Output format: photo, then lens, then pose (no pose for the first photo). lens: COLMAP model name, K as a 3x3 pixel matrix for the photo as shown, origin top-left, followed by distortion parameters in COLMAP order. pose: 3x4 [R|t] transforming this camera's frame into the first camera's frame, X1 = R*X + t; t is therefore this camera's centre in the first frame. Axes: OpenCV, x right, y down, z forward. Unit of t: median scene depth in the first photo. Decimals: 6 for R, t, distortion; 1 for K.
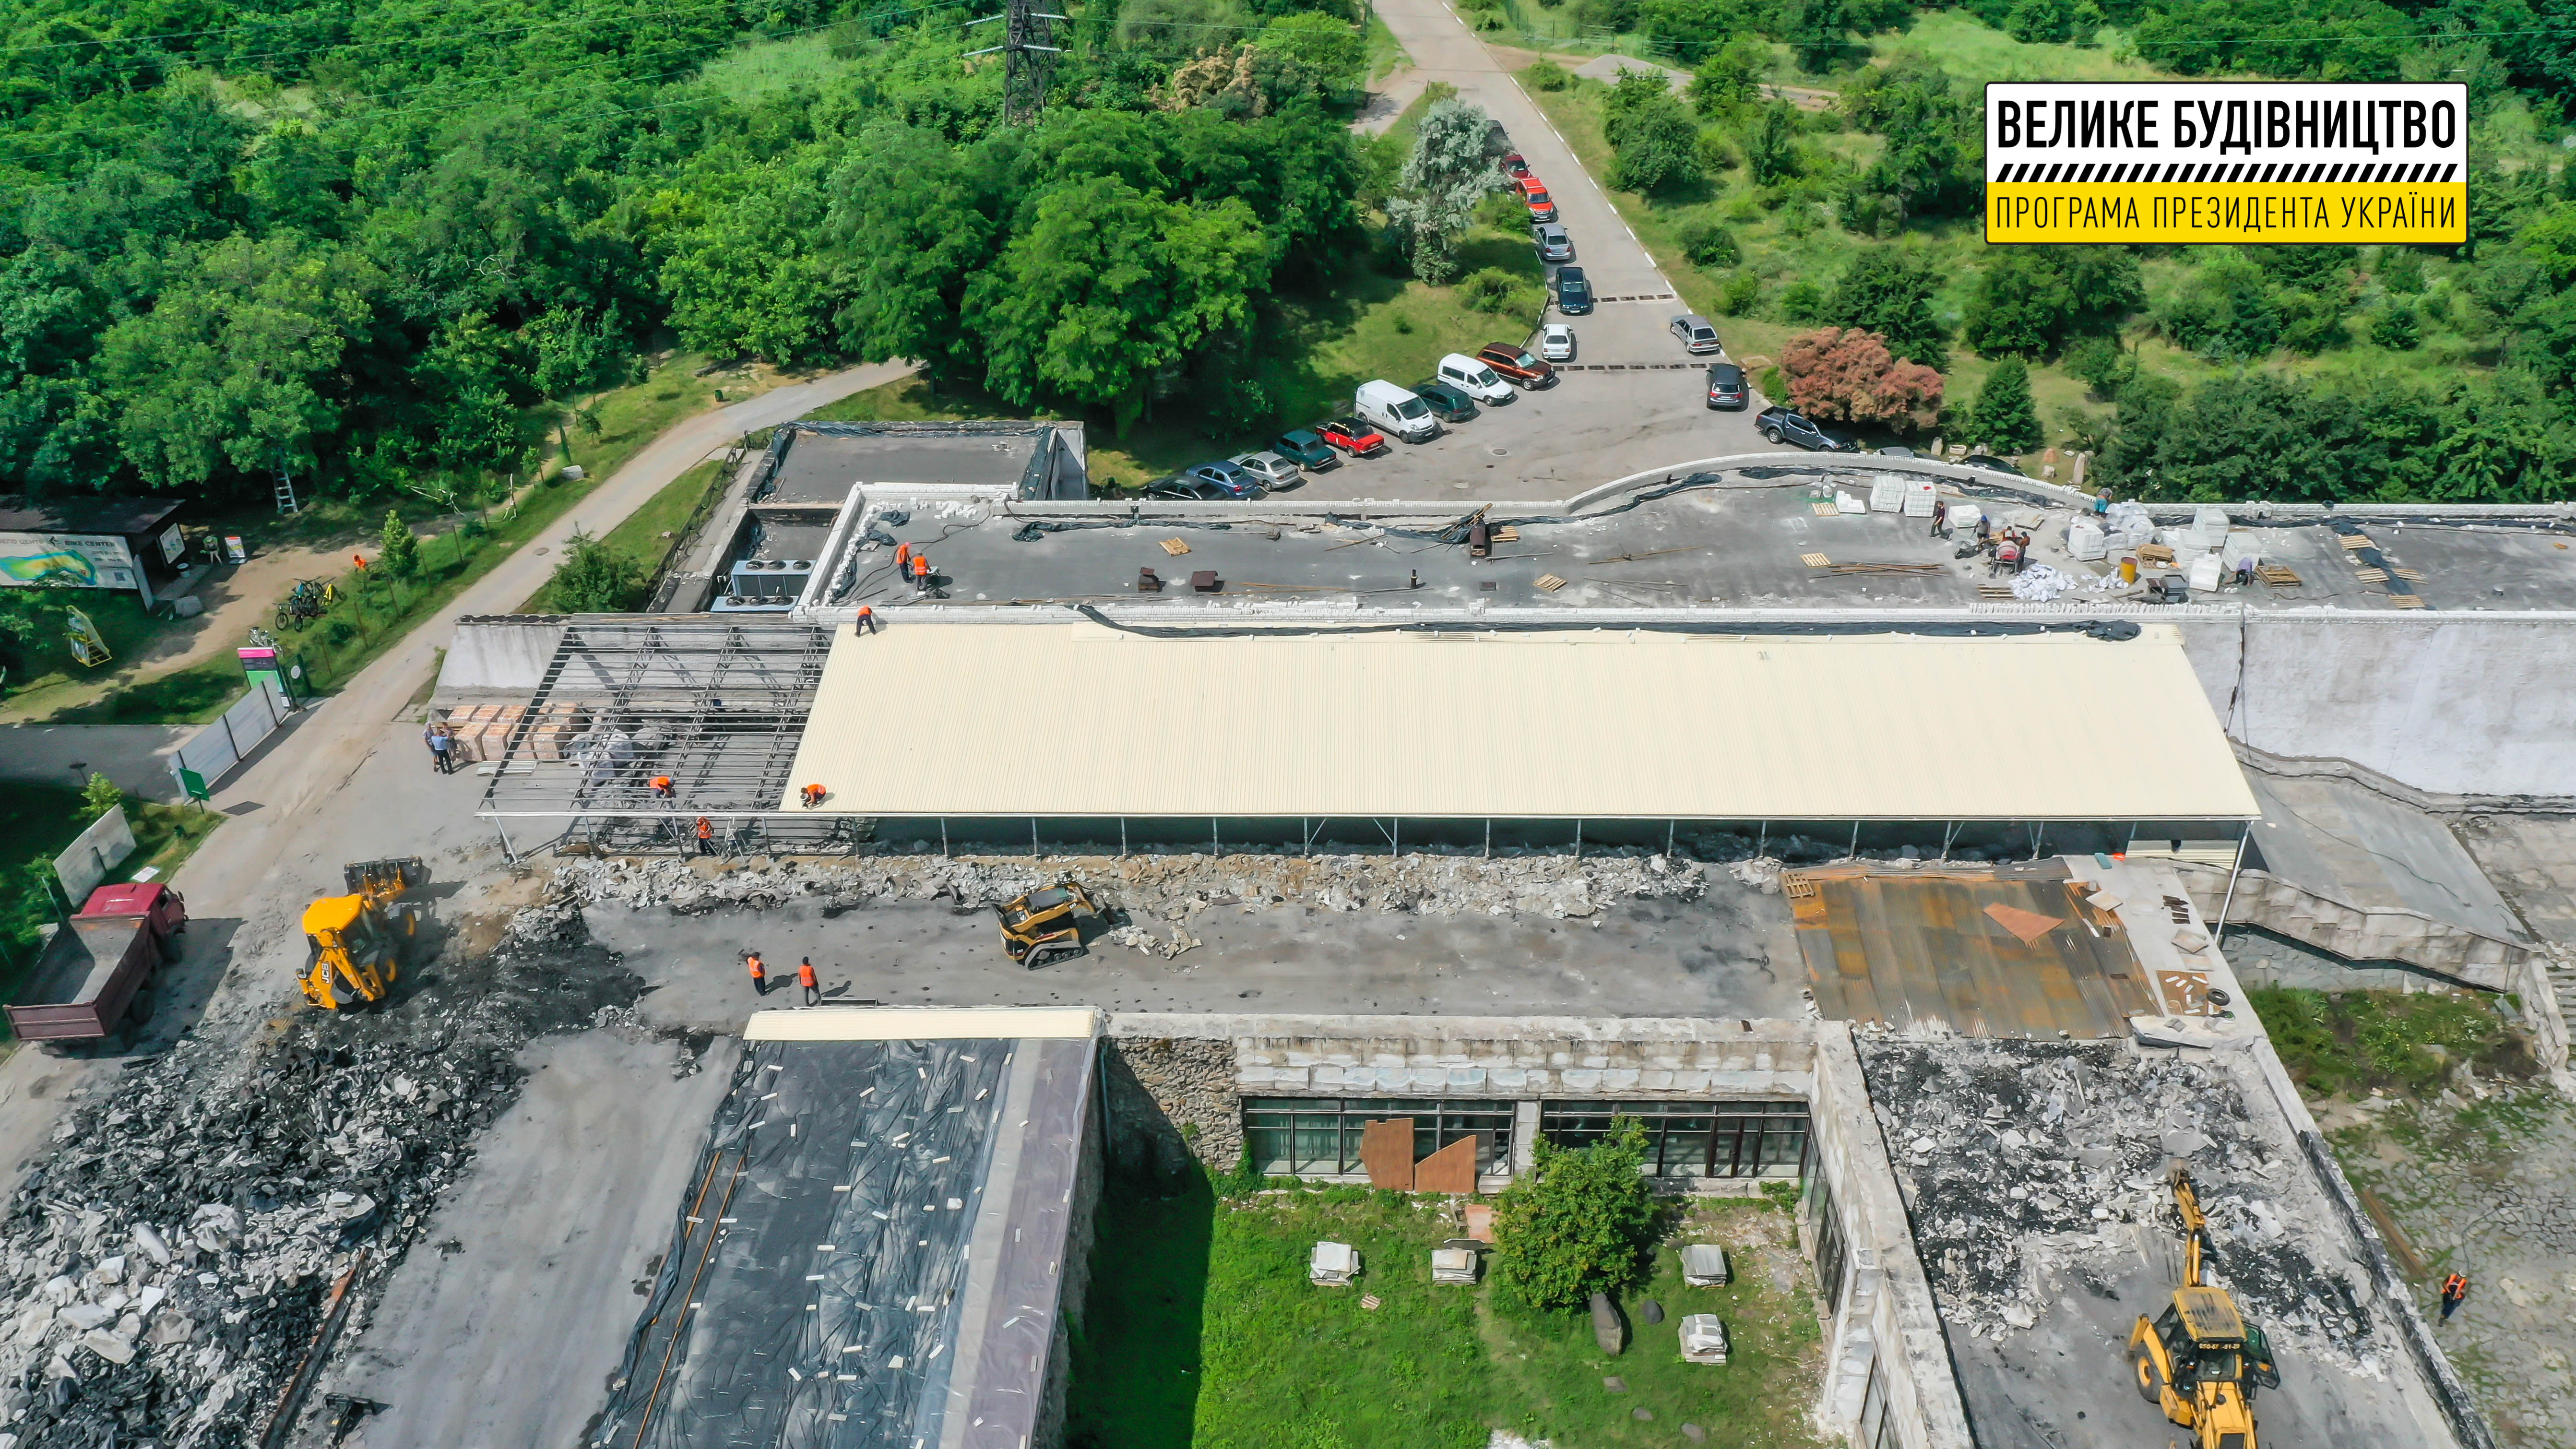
lens RADIAL K [[2049.2, 0, 1288.0], [0, 2049.2, 724.5], [0, 0, 1]] dist [-0.013584, -0.005145]
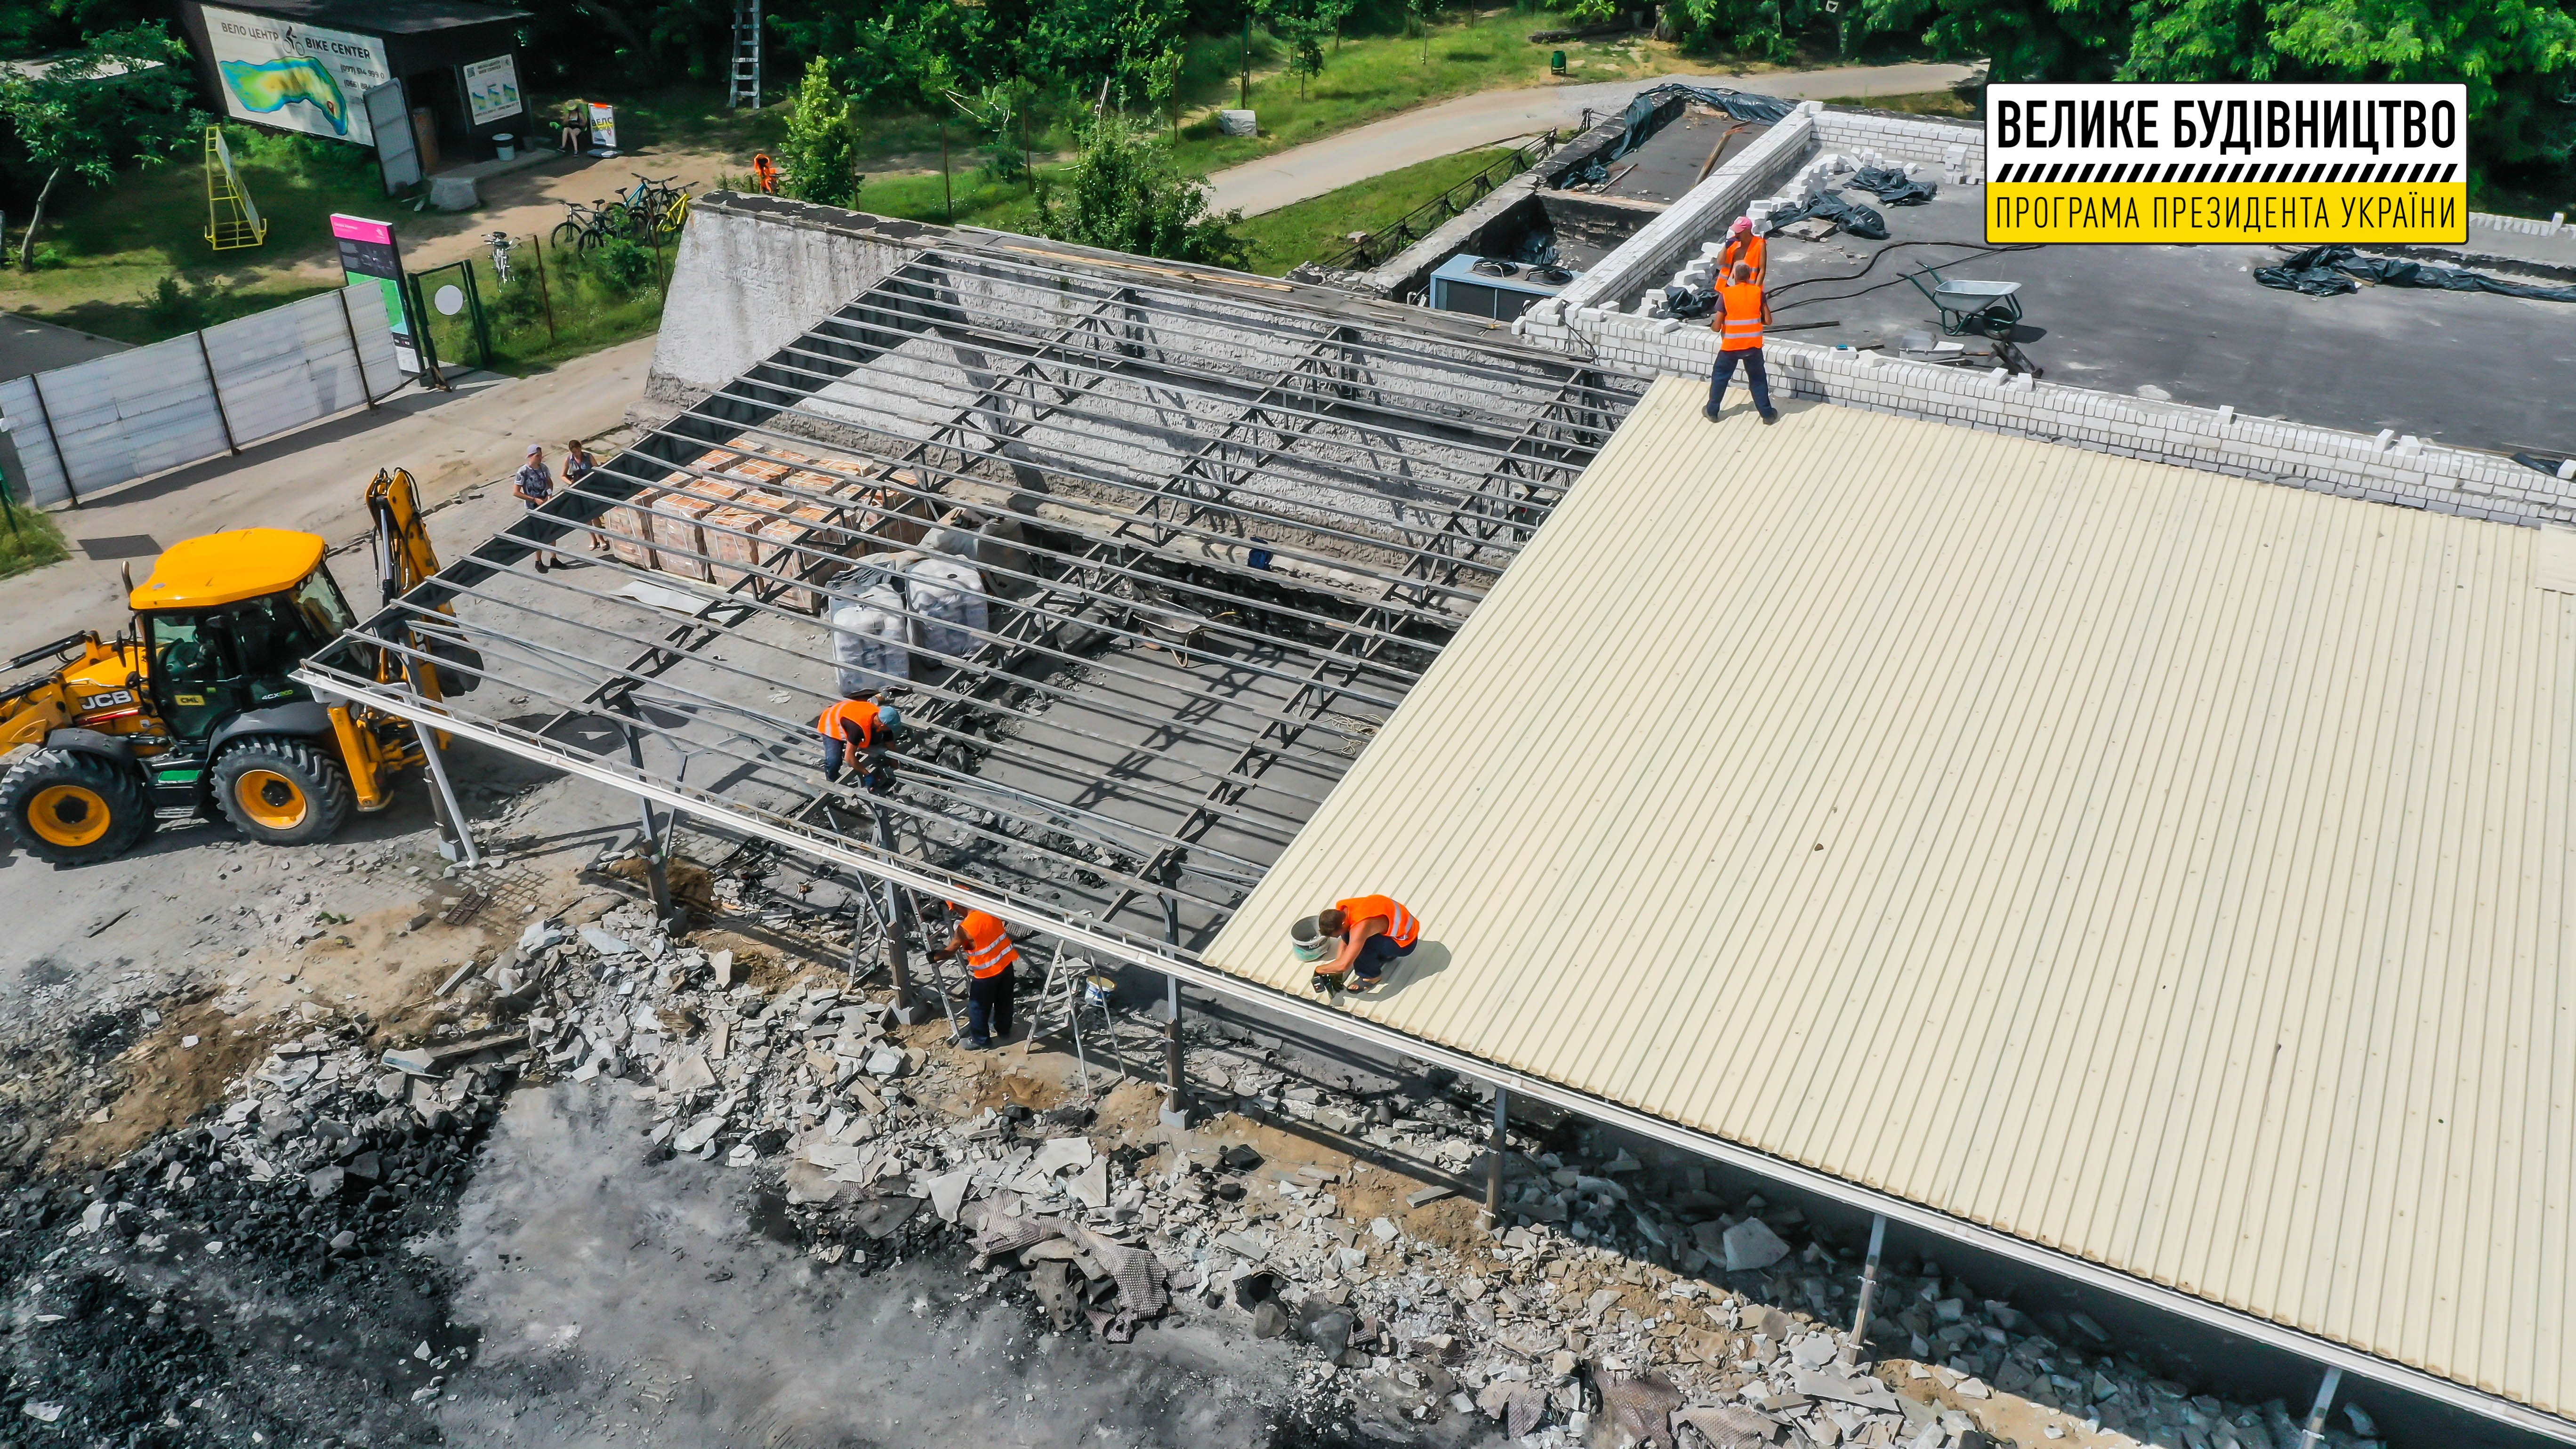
lens RADIAL K [[2007.9, 0, 1288.0], [0, 2007.9, 724.5], [0, 0, 1]] dist [-0.014350, -0.008433]
pose [[0.891418, 0.239604, -0.384661, -0.133100], [-0.248778, 0.968196, 0.026565, 0.006524], [0.378792, 0.072015, 0.922676, 0.663817]]
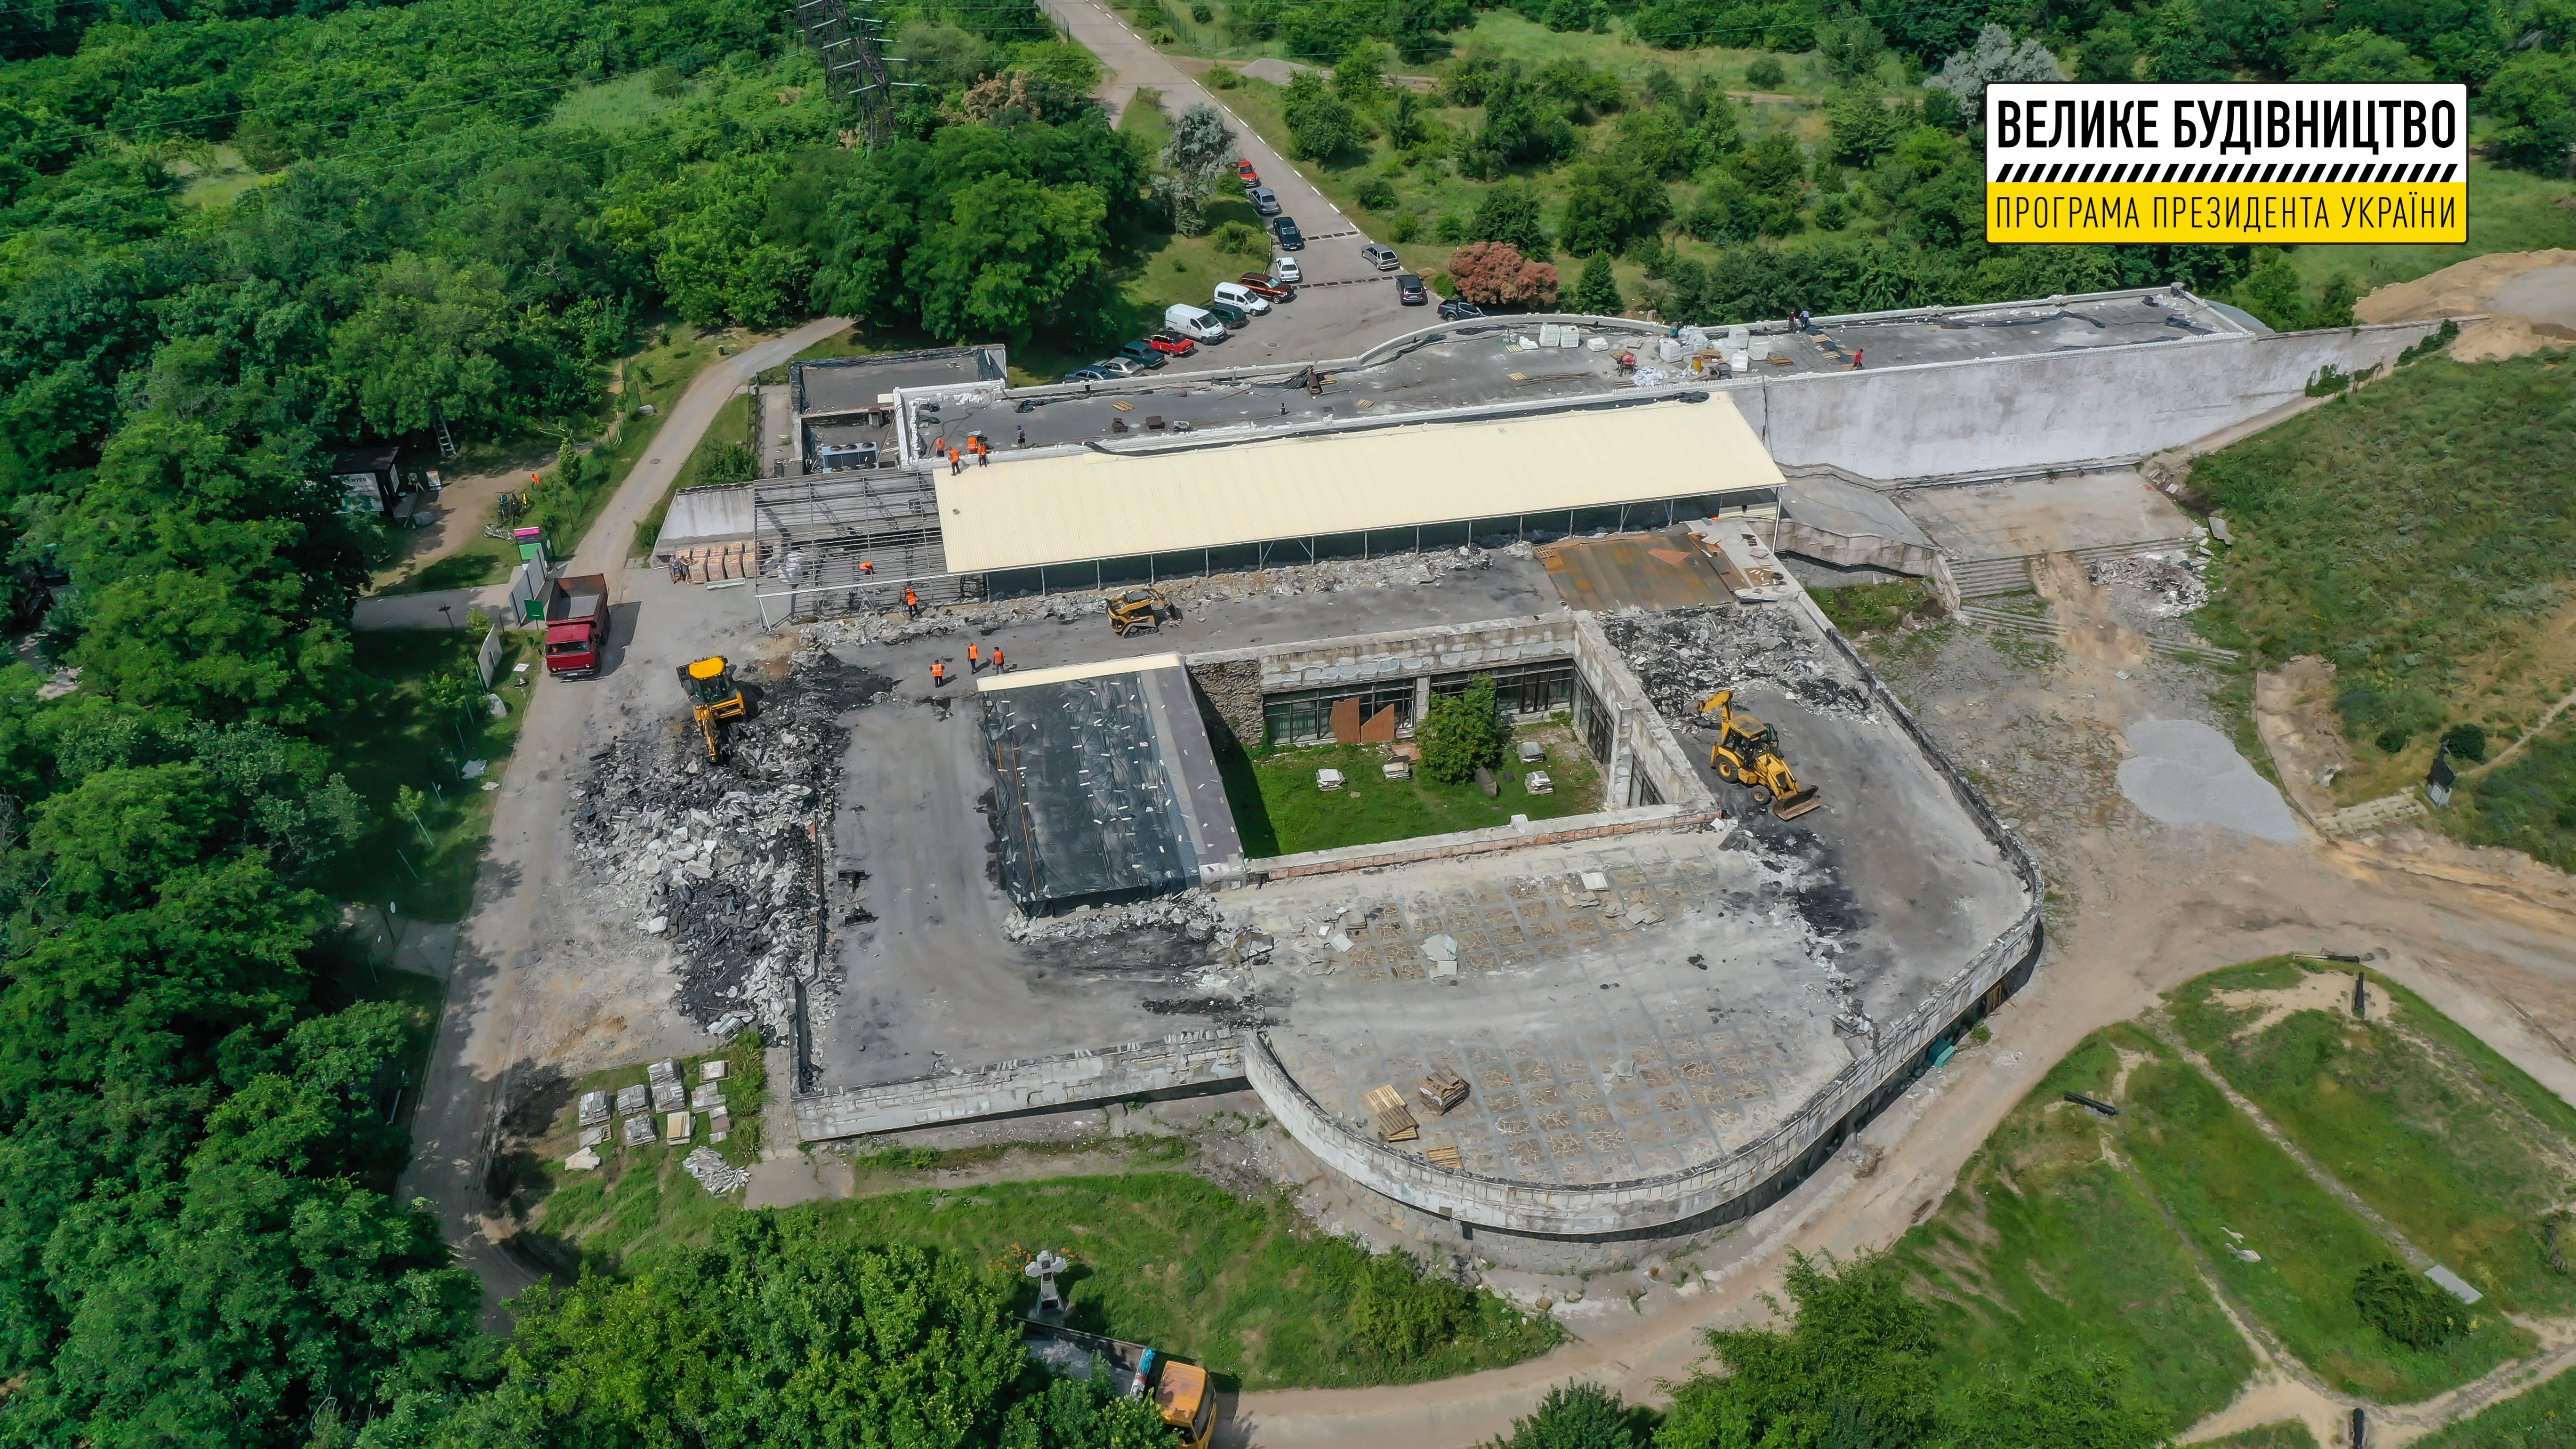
lens RADIAL K [[2007.9, 0, 1288.0], [0, 2007.9, 724.5], [0, 0, 1]] dist [-0.014350, -0.008433]
pose [[0.971398, -0.122888, 0.203187, -0.272224], [0.119842, 0.992418, 0.027275, 0.126188], [-0.204998, -0.002145, 0.978760, -0.517519]]
